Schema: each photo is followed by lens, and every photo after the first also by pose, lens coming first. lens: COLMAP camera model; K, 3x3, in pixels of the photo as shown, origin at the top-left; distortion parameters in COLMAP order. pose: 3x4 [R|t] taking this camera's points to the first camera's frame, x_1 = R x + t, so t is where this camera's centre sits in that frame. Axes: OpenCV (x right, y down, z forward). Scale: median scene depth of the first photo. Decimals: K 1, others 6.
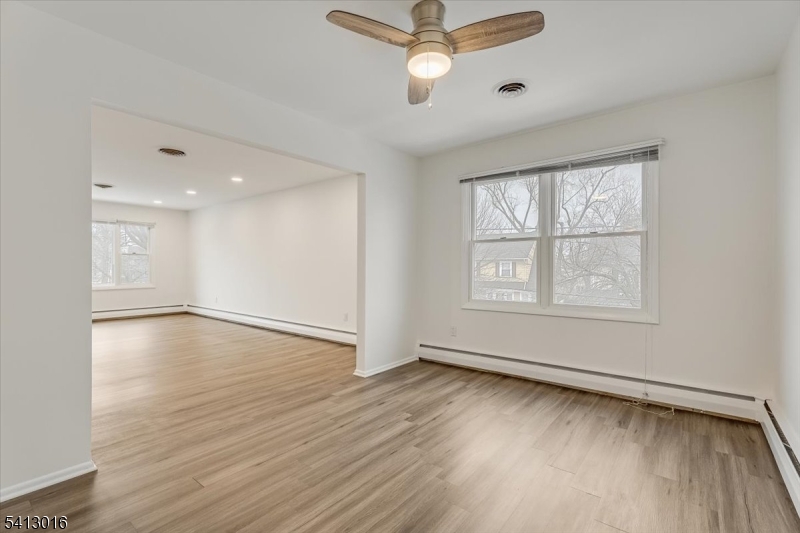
lens RADIAL K [[366.9, 0, 400.0], [0, 366.9, 266.5], [0, 0, 1]] dist [0.002829, 0.000377]
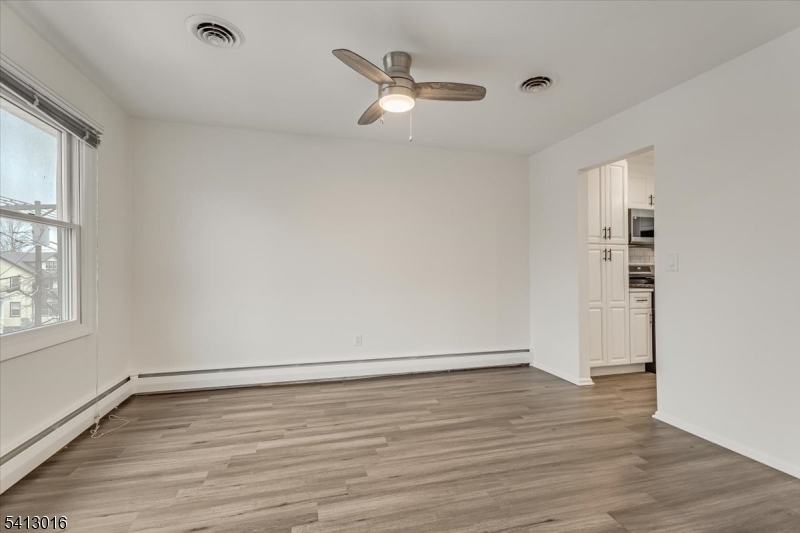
lens RADIAL K [[366.9, 0, 400.0], [0, 366.9, 266.5], [0, 0, 1]] dist [0.002829, 0.000377]
pose [[-0.816780, 0.004453, 0.576932, -0.457460], [-0.004141, 0.999899, -0.013580, 0.006428], [-0.576934, -0.013481, -0.816680, 1.450445]]
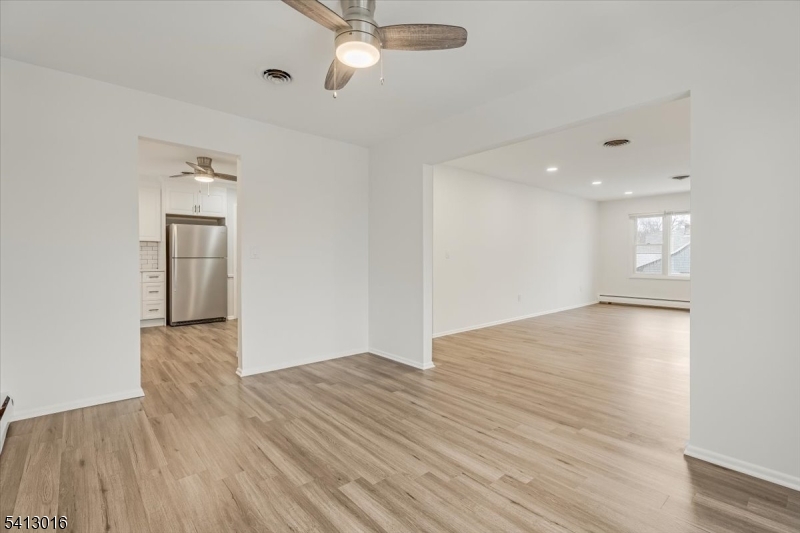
lens RADIAL K [[366.9, 0, 400.0], [0, 366.9, 266.5], [0, 0, 1]] dist [0.002829, 0.000377]
pose [[-0.176736, 0.025880, -0.983918, 0.752259], [0.002255, 0.999662, 0.025890, -0.003366], [0.984256, 0.002357, -0.176735, 0.941530]]
